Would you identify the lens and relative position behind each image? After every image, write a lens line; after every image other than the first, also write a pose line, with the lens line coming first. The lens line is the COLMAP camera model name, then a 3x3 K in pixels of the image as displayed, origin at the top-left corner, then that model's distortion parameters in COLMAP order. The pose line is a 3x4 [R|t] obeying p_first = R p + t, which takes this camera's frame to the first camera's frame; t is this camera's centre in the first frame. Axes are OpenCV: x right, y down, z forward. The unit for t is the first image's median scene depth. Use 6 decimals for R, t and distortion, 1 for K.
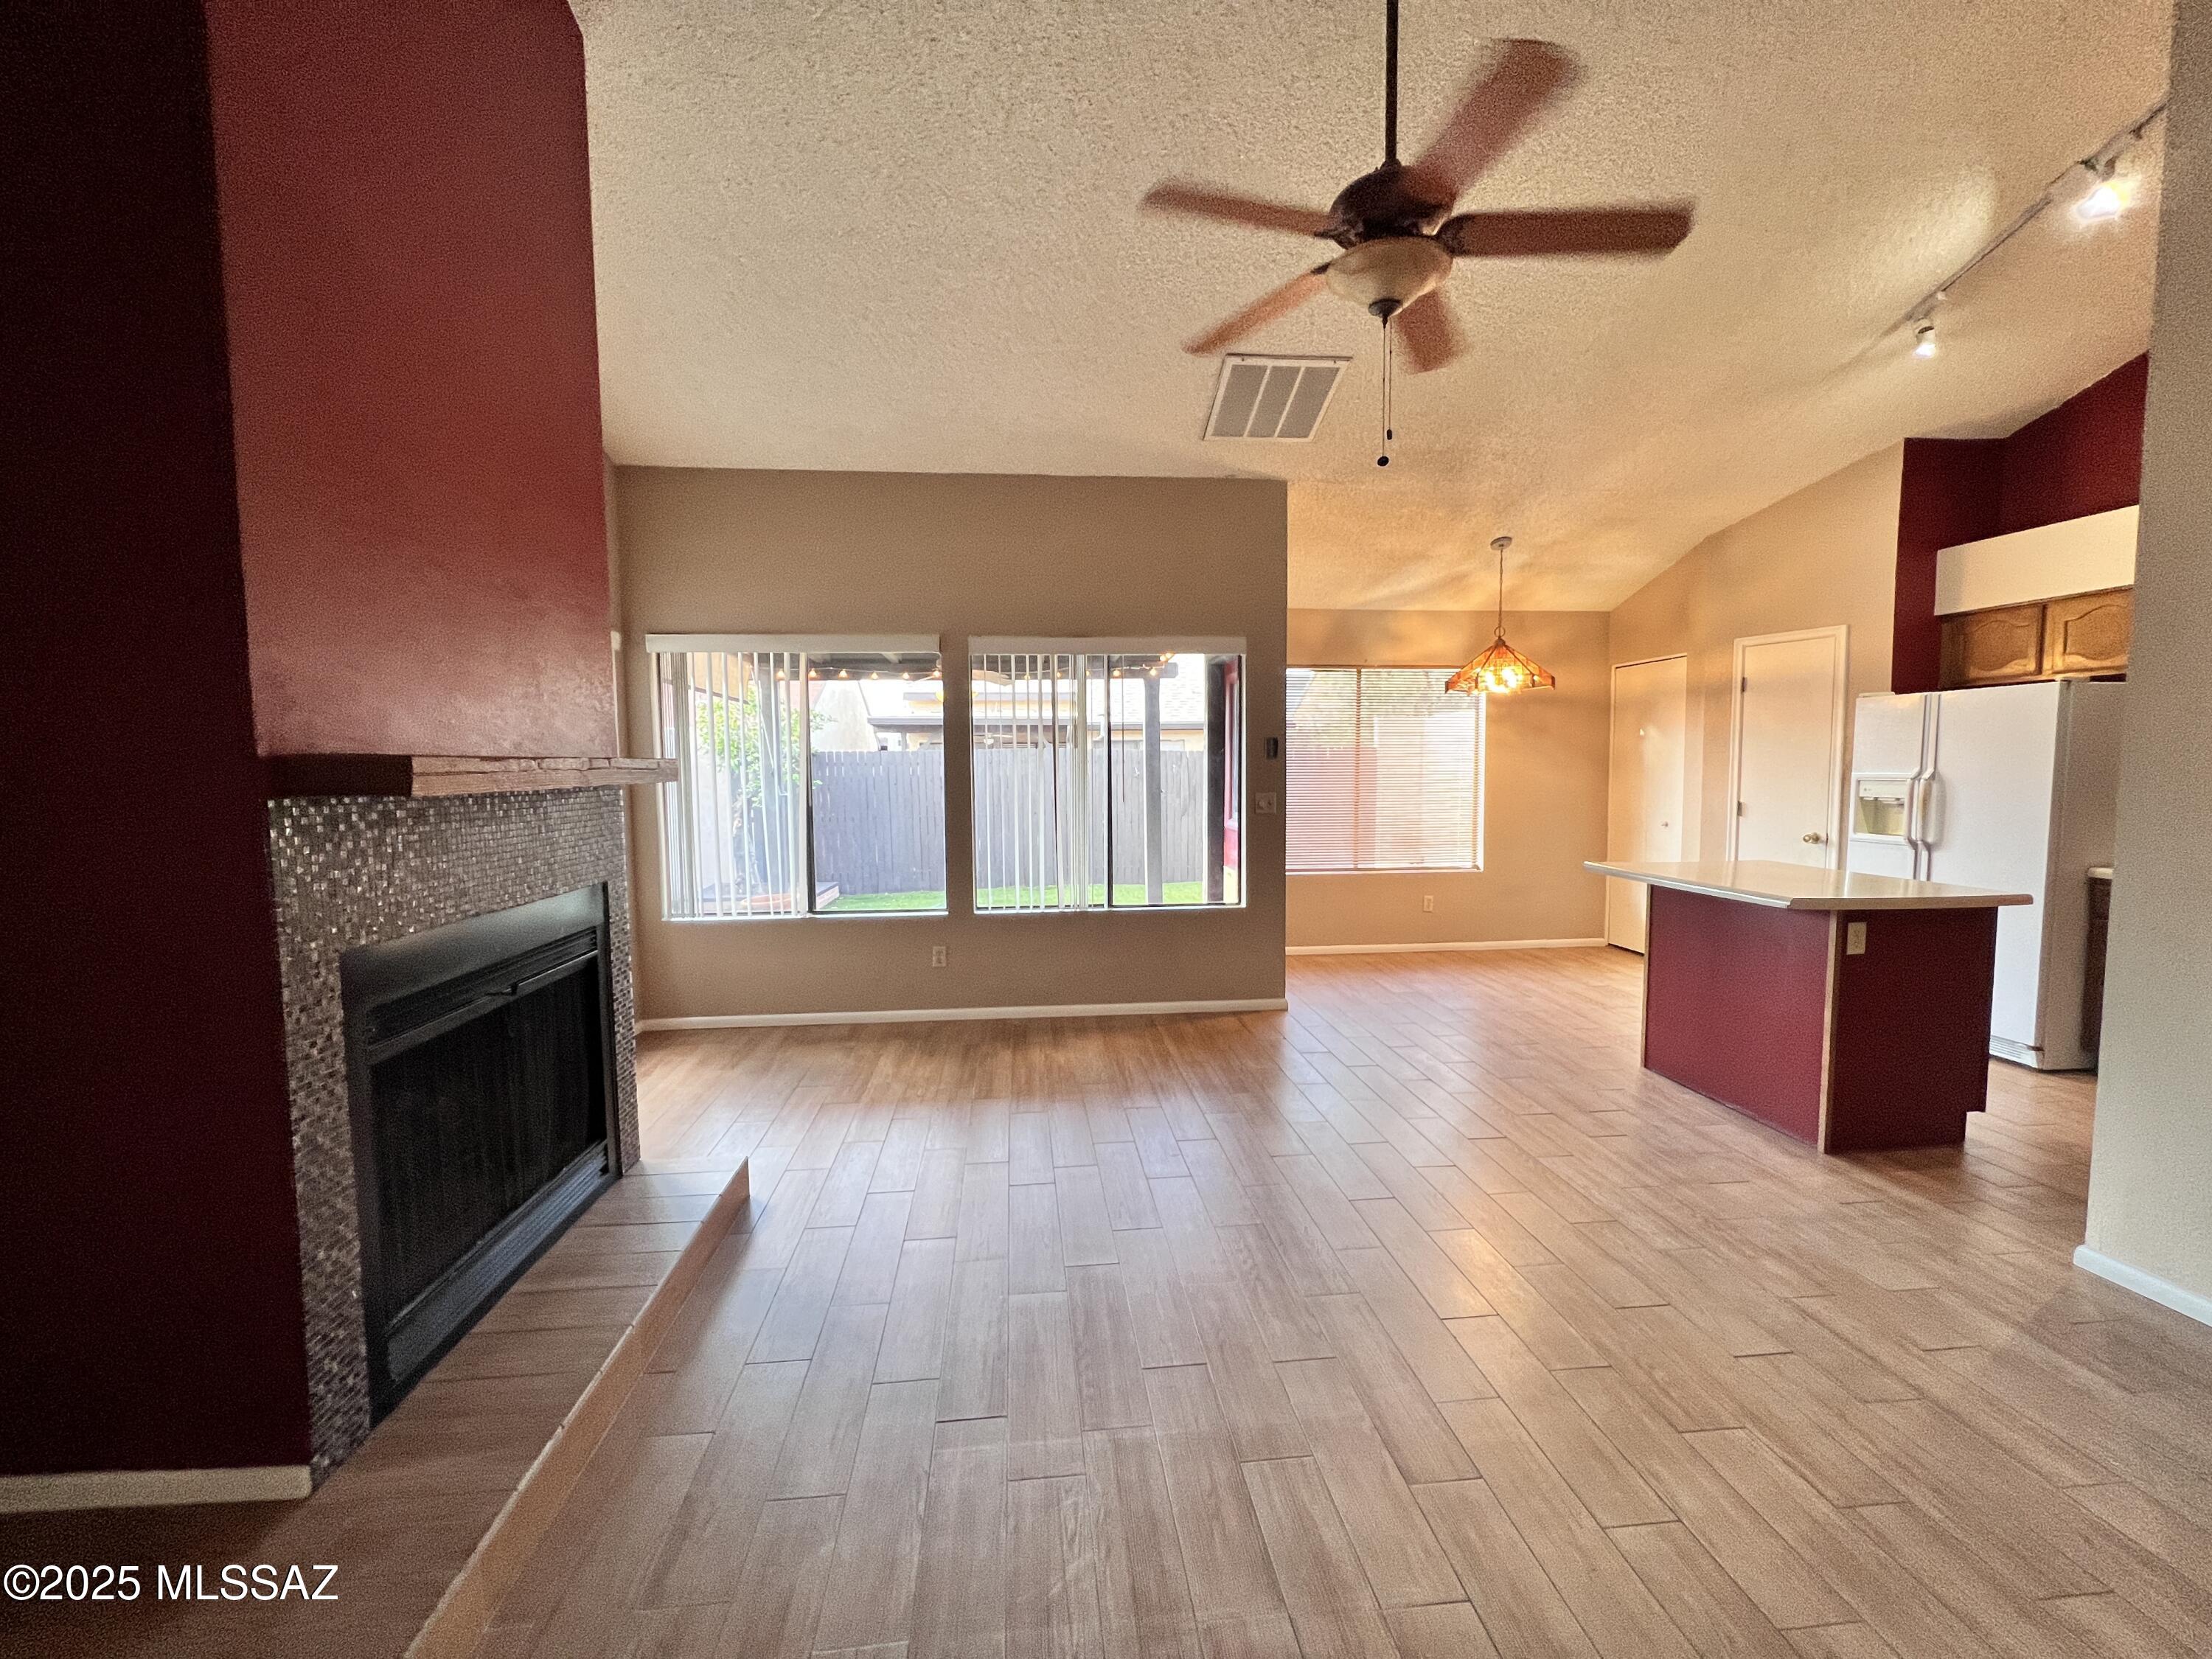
lens RADIAL K [[883.2, 0, 1099.6], [0, 883.2, 827.2], [0, 0, 1]] dist [-0.004214, 0.000862]
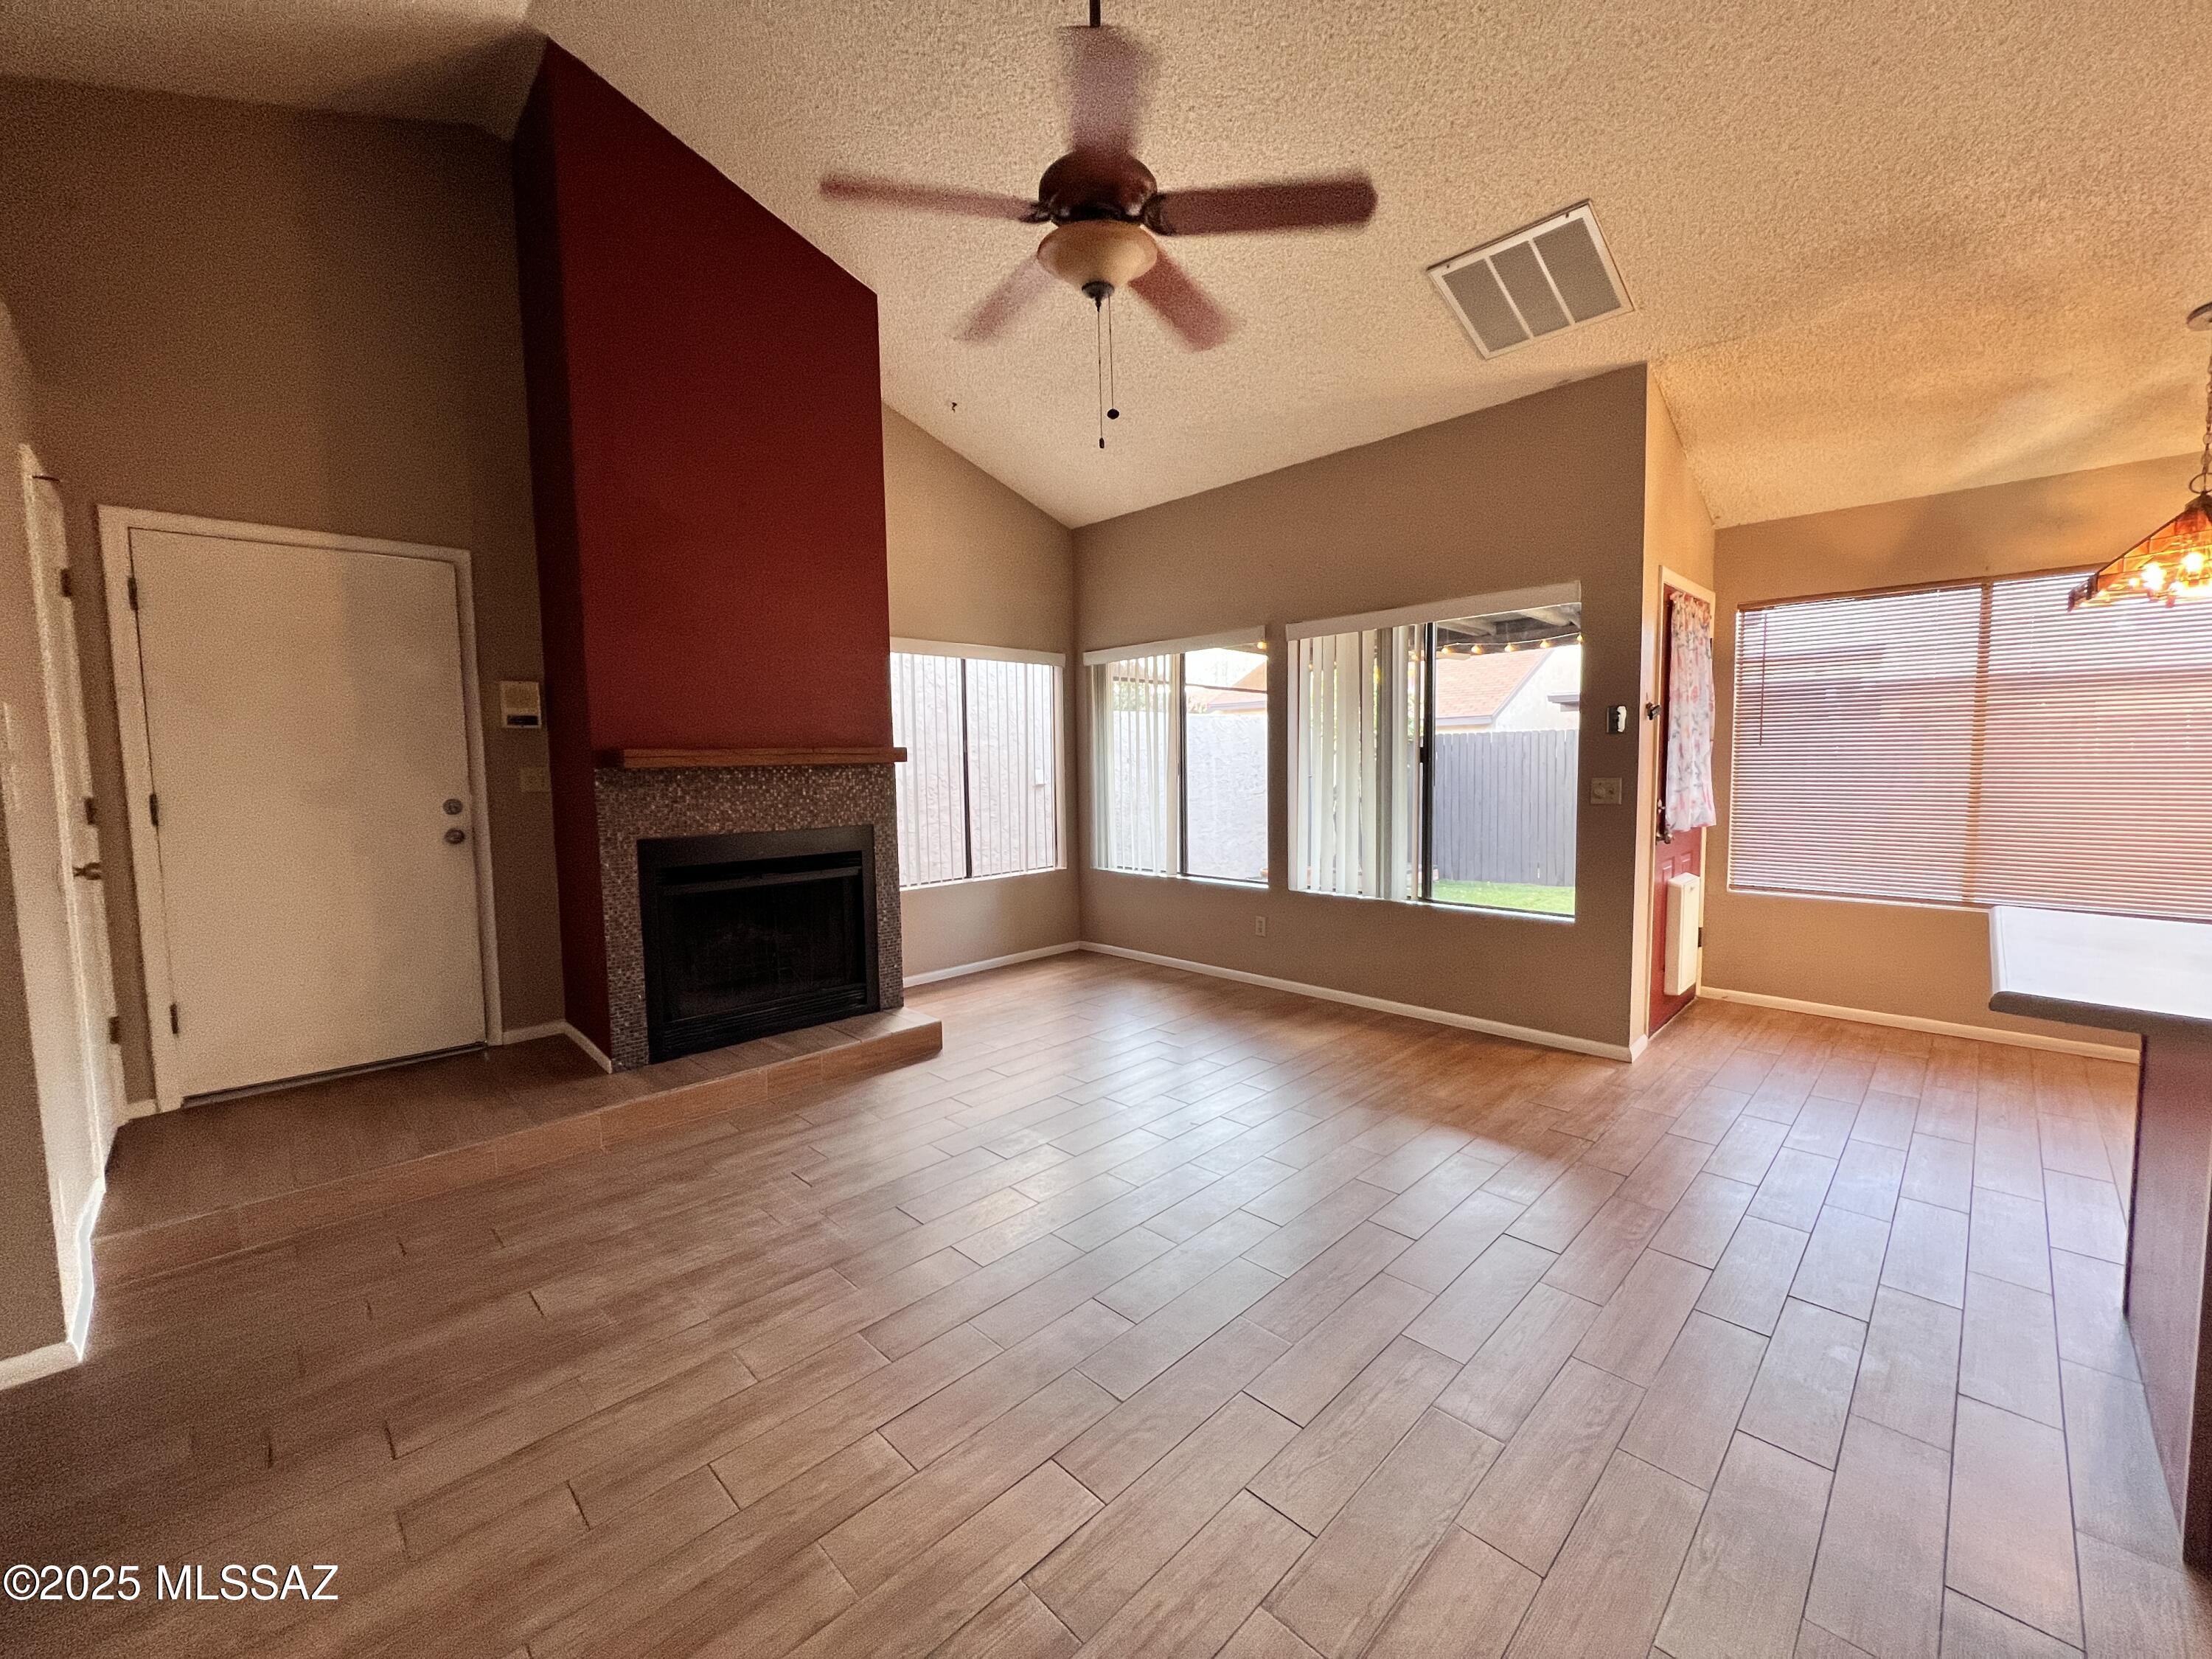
lens RADIAL K [[883.0, 0, 1098.7], [0, 883.0, 826.9], [0, 0, 1]] dist [-0.003194, 0.000254]
pose [[0.629782, 0.056351, -0.774725, 0.536544], [-0.042153, 0.998375, 0.038352, -0.007145], [0.775628, 0.008504, 0.631134, 0.173423]]
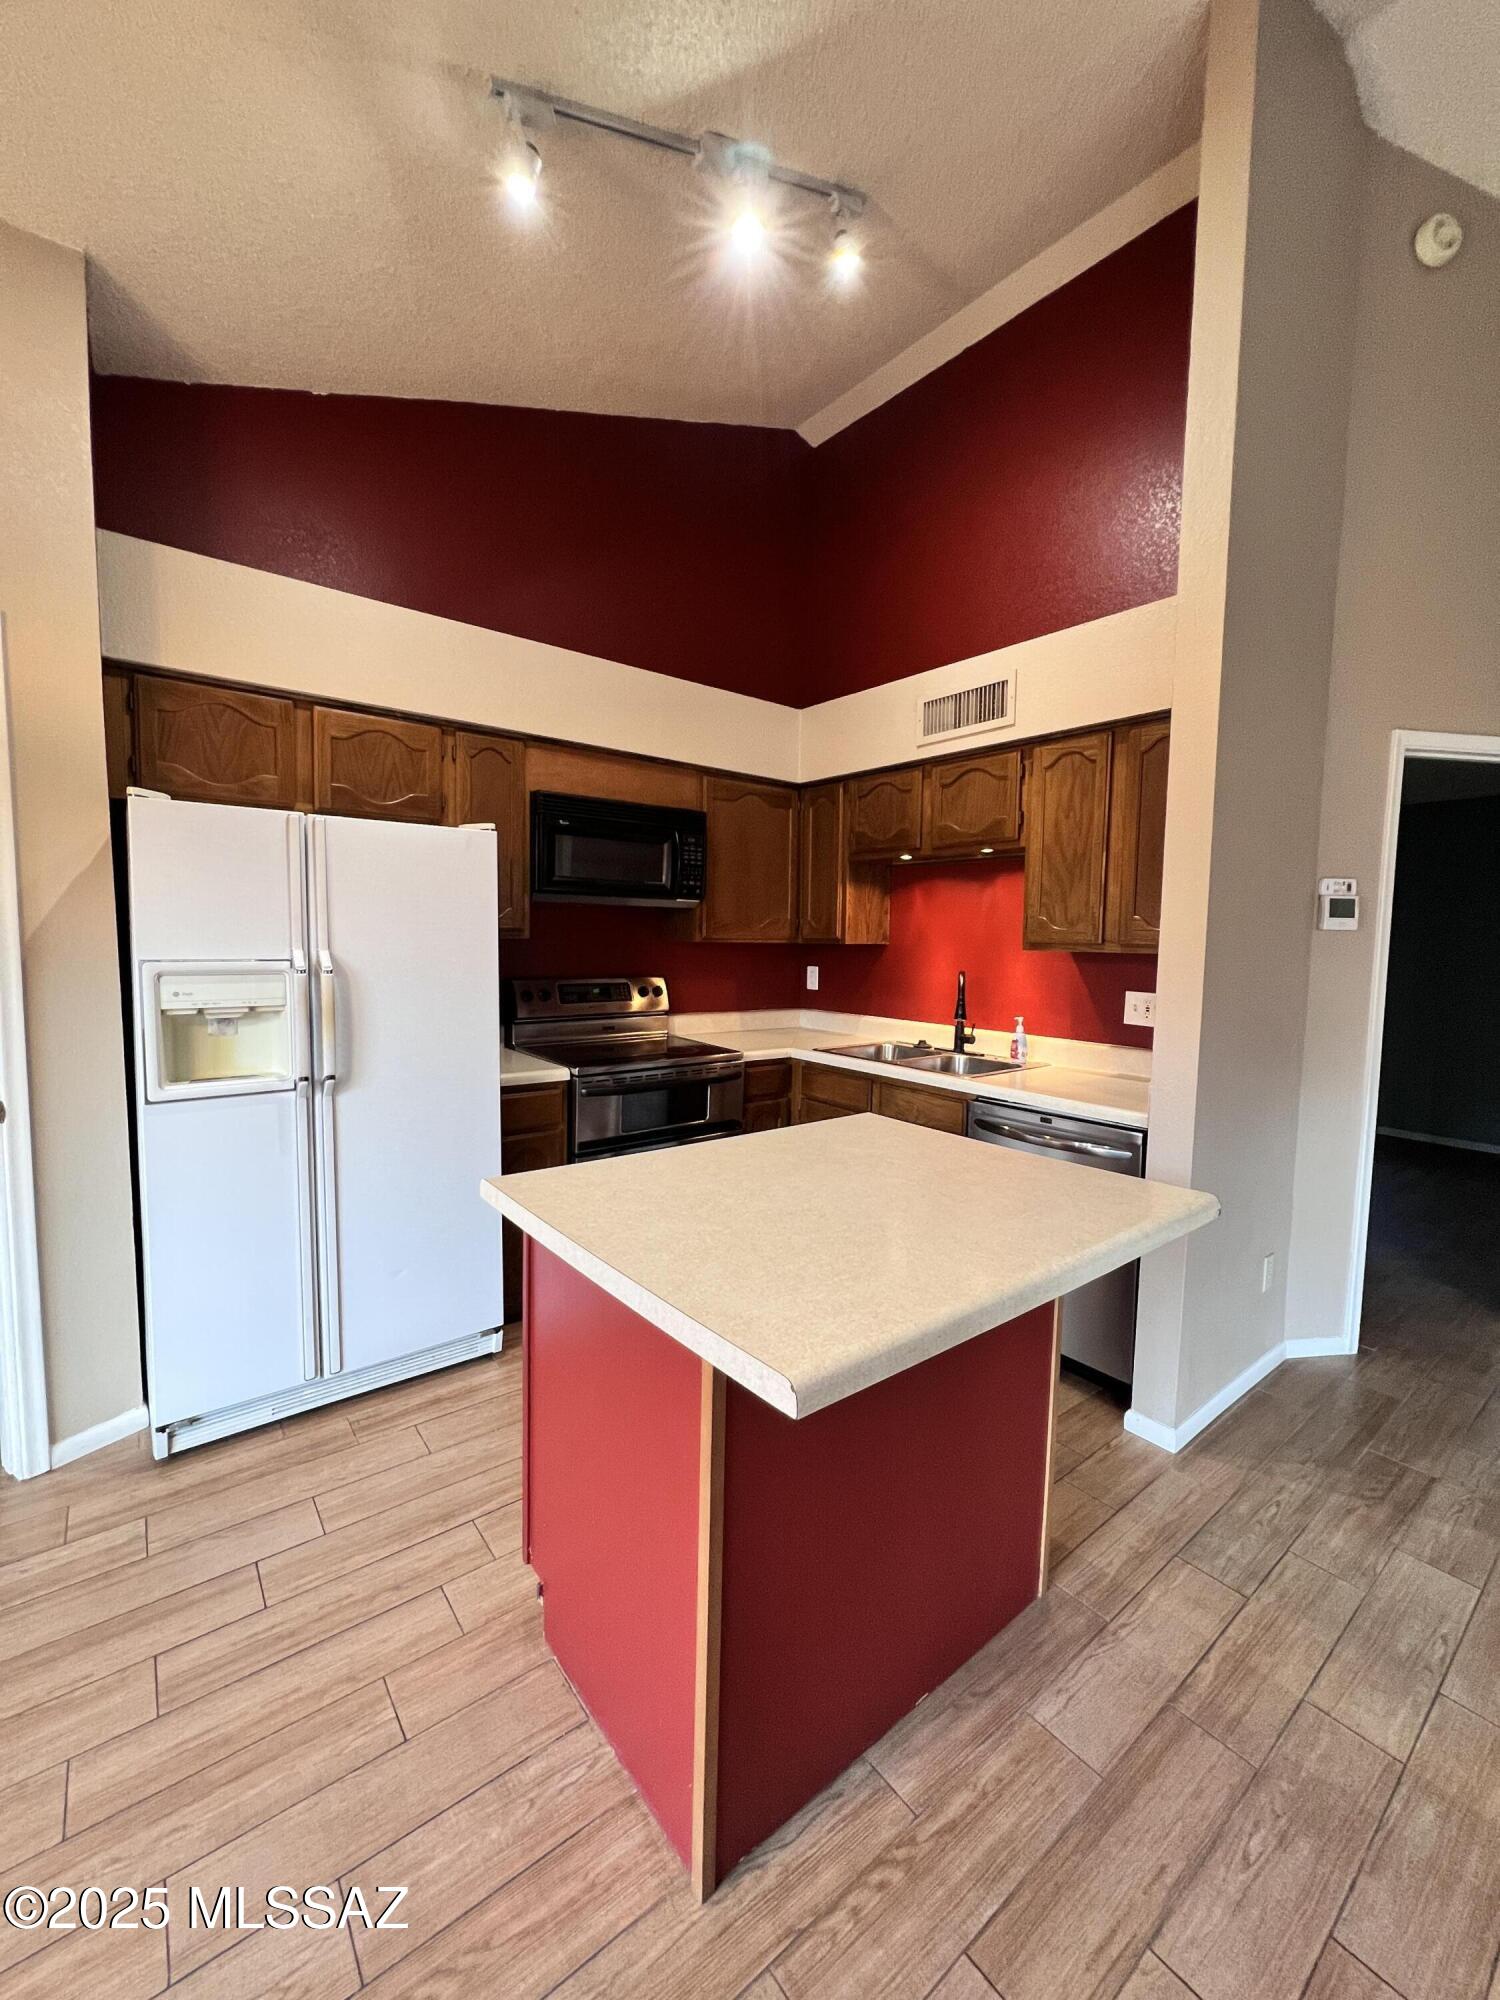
lens RADIAL K [[798.5, 0, 751.9], [0, 798.5, 995.8], [0, 0, 1]] dist [-0.004214, 0.000862]
pose [[-0.540179, -0.065271, 0.839015, 0.335194], [0.045412, 0.993274, 0.106509, -0.073111], [-0.840324, 0.095635, -0.533582, 0.961920]]
